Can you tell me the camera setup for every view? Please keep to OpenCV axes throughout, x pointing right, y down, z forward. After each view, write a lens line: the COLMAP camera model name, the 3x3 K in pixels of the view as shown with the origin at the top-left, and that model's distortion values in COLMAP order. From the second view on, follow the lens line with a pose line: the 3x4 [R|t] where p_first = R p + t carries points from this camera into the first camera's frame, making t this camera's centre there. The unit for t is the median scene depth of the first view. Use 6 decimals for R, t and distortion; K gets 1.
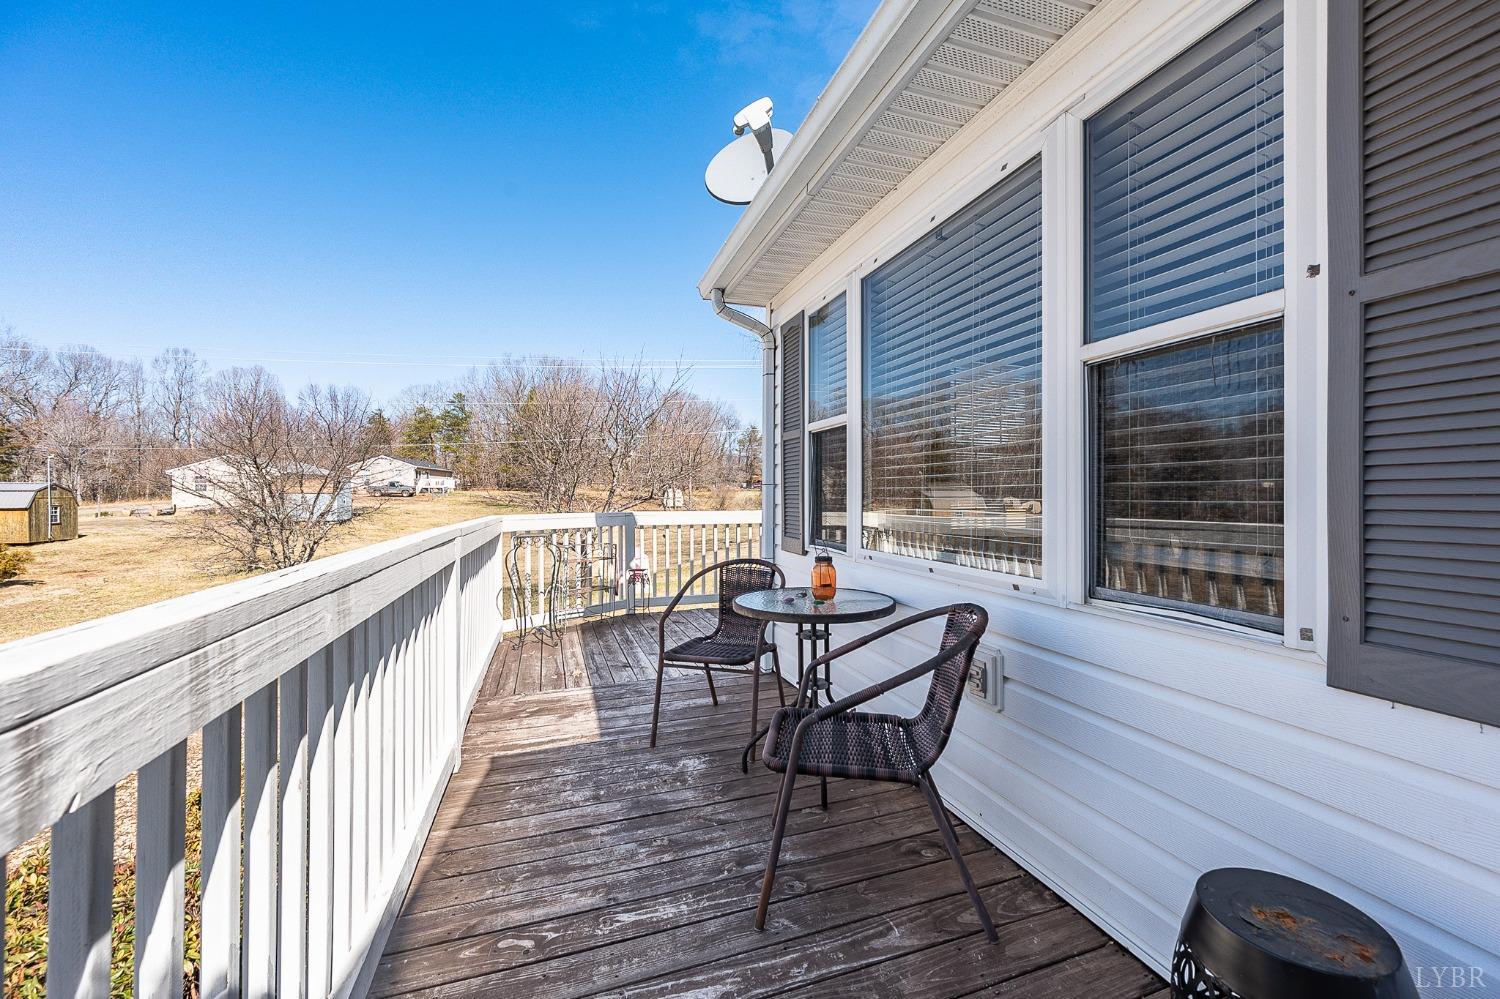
lens RADIAL K [[601.6, 0, 752.7], [0, 601.6, 495.3], [0, 0, 1]] dist [0.001255, 0.001009]
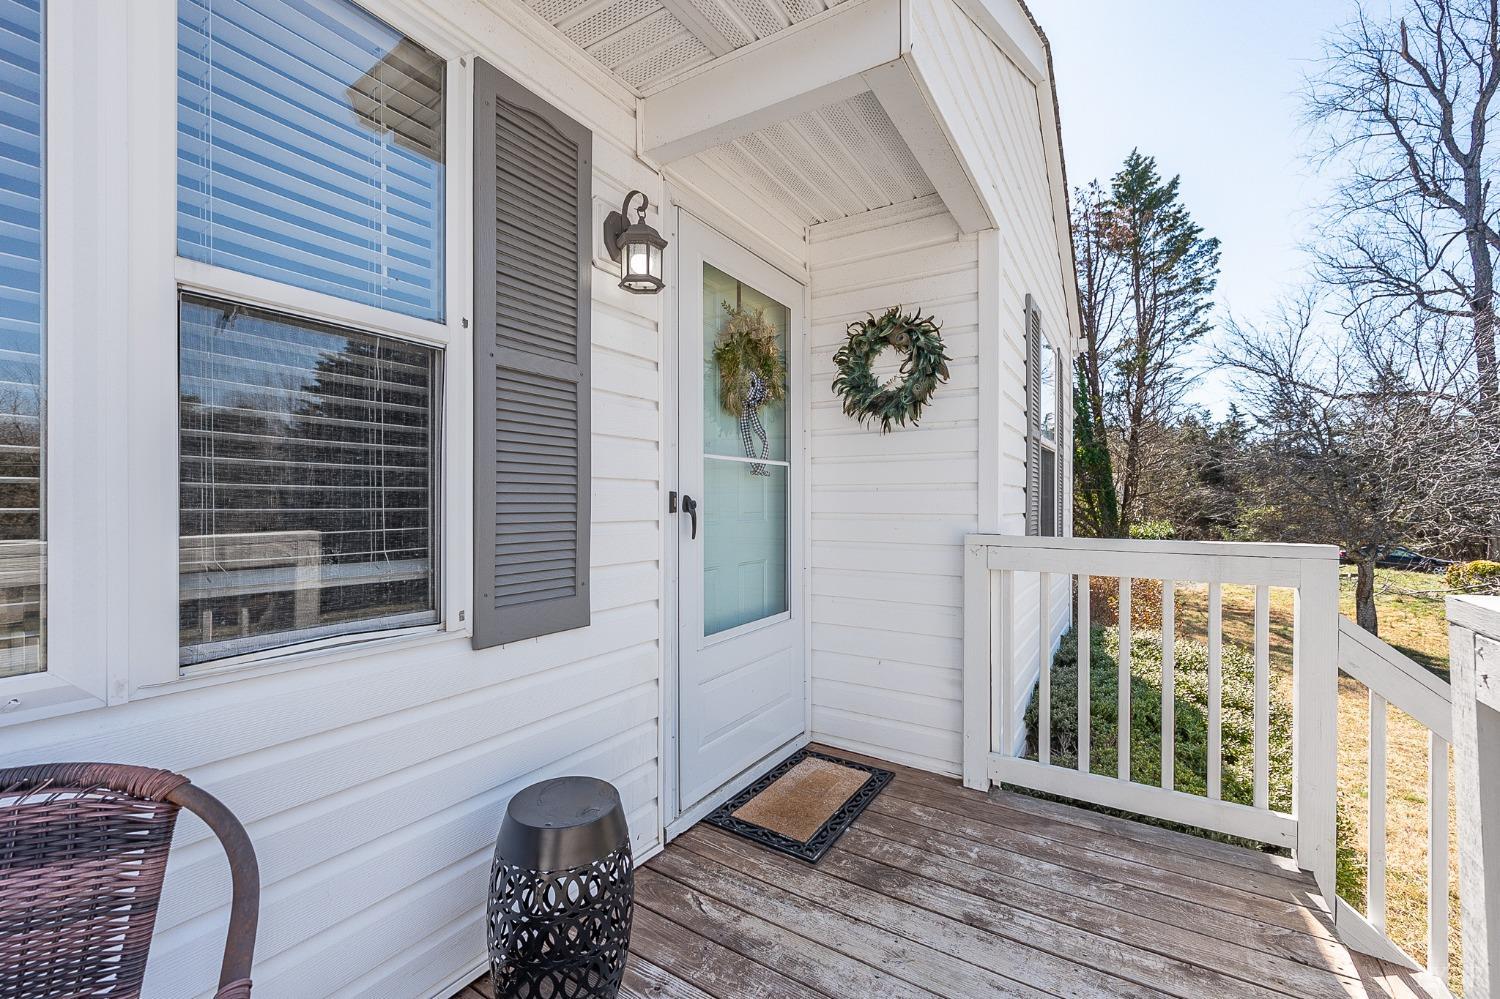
lens RADIAL K [[601.6, 0, 755.0], [0, 601.6, 499.4], [0, 0, 1]] dist [0.001255, 0.001009]
pose [[-0.614354, 0.004182, 0.789020, -0.412340], [0.002349, 0.999991, -0.003471, -0.001309], [-0.789027, -0.000279, -0.614358, 1.259814]]
